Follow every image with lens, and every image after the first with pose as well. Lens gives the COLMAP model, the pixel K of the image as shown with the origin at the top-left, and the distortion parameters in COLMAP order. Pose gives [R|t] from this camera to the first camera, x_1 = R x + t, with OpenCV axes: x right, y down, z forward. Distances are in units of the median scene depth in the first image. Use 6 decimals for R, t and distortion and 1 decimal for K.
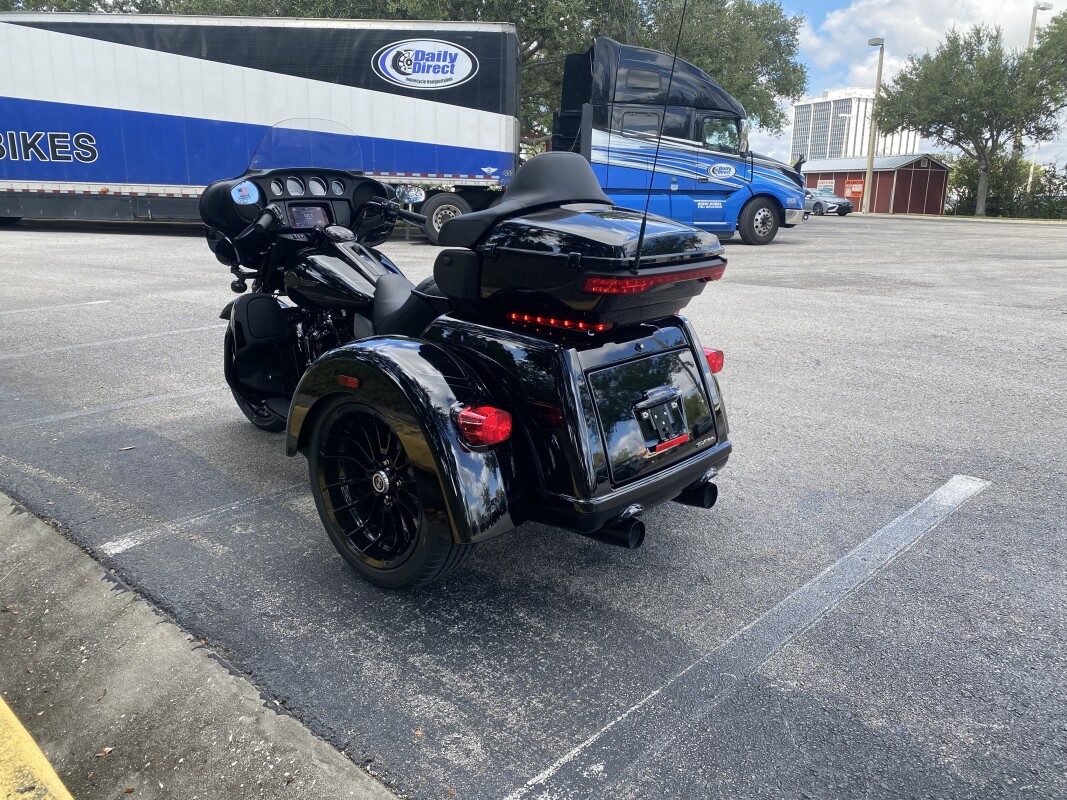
lens RADIAL K [[817.9, 0, 535.3], [0, 817.9, 383.4], [0, 0, 1]] dist [0.006023, -0.002582]
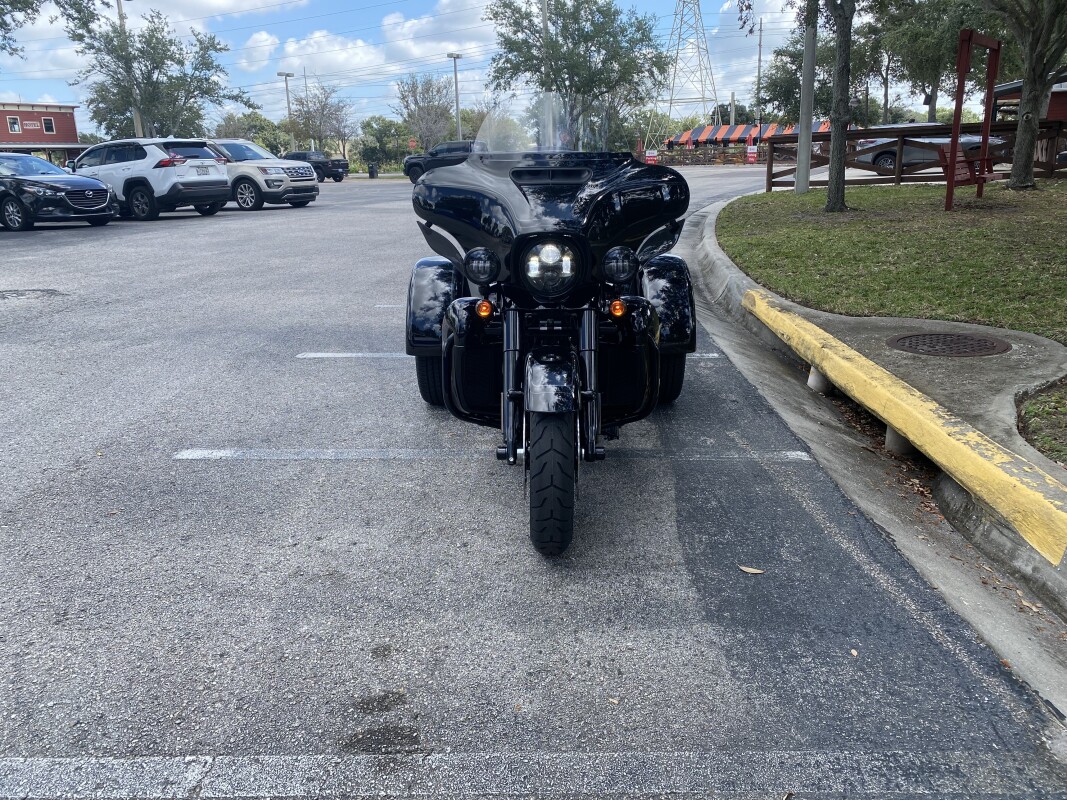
lens RADIAL K [[809.6, 0, 528.9], [0, 809.6, 403.4], [0, 0, 1]] dist [0.010137, -0.003187]
pose [[-0.655057, -0.214056, 0.724625, -0.186581], [0.184624, 0.884616, 0.428216, -0.080212], [-0.732677, 0.414289, -0.539954, 0.322540]]
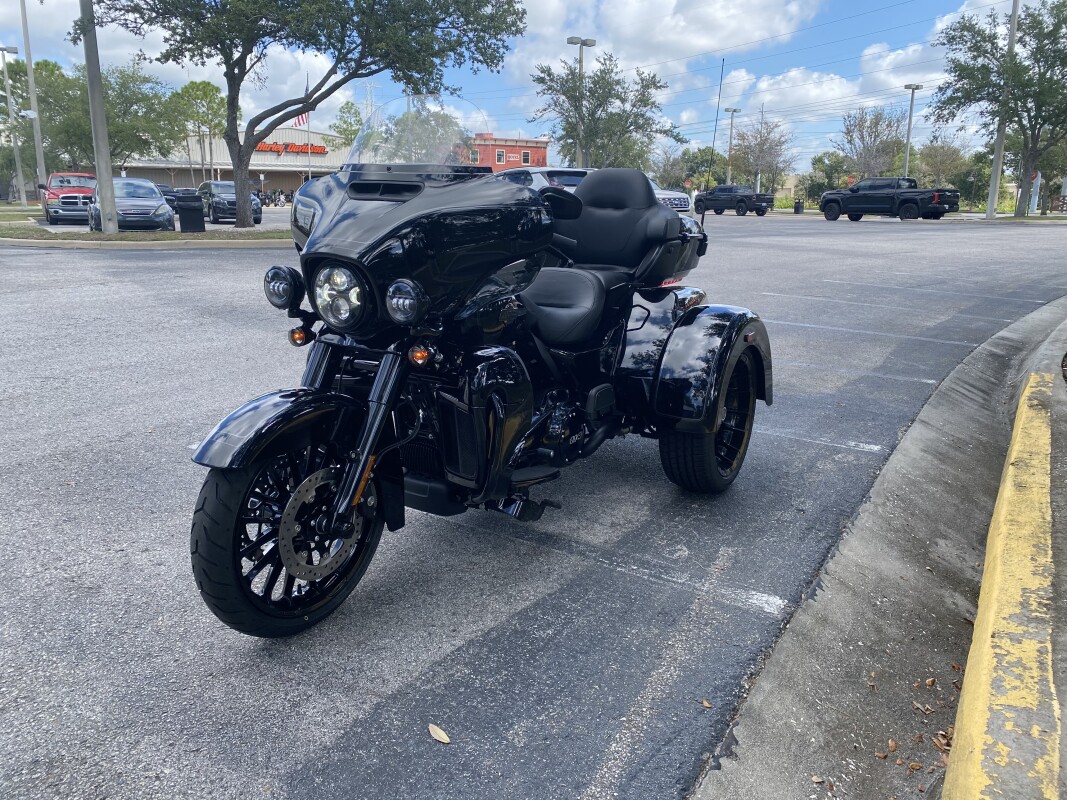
lens RADIAL K [[814.7, 0, 533.5], [0, 814.7, 400.0], [0, 0, 1]] dist [0.002911, -0.000578]
pose [[-0.194197, -0.251208, 0.948252, -0.205927], [0.205830, 0.934701, 0.289772, -0.052131], [-0.959125, 0.251452, -0.129810, 0.215956]]
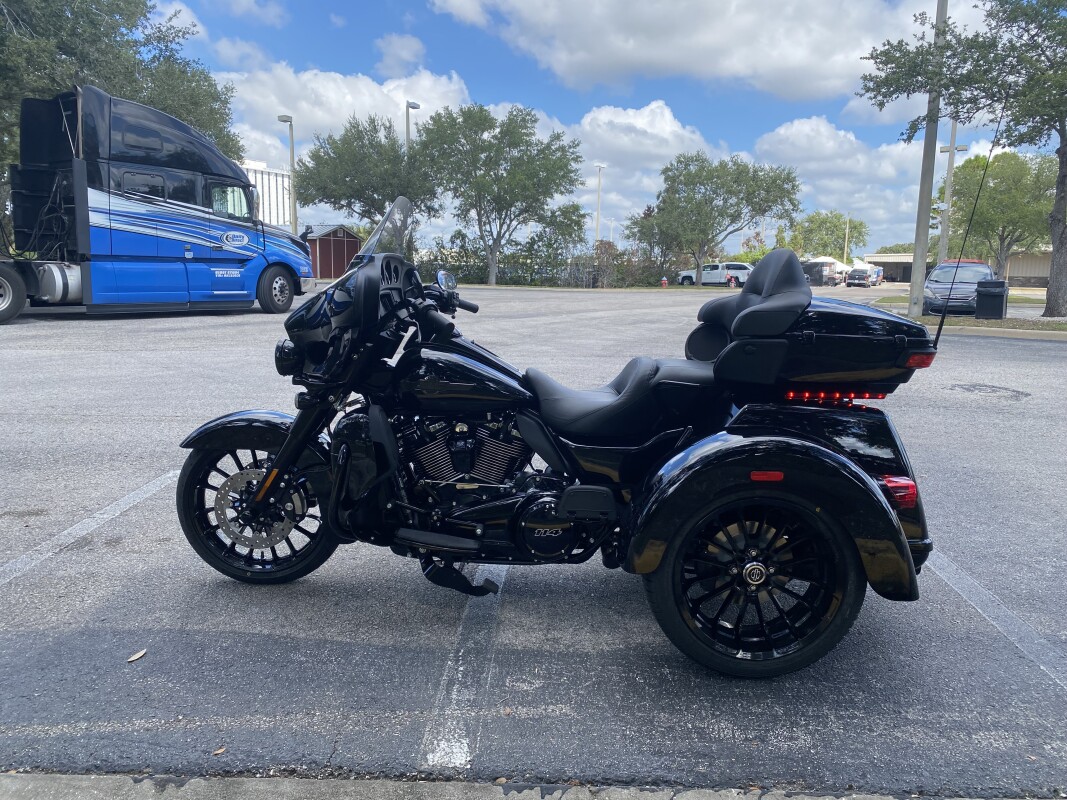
lens RADIAL K [[814.7, 0, 533.5], [0, 814.7, 400.0], [0, 0, 1]] dist [0.002911, -0.000578]
pose [[0.755968, -0.105208, 0.646099, -0.149627], [0.140654, 0.990053, -0.003356, -0.018447], [-0.639319, 0.093413, 0.763246, 0.057447]]
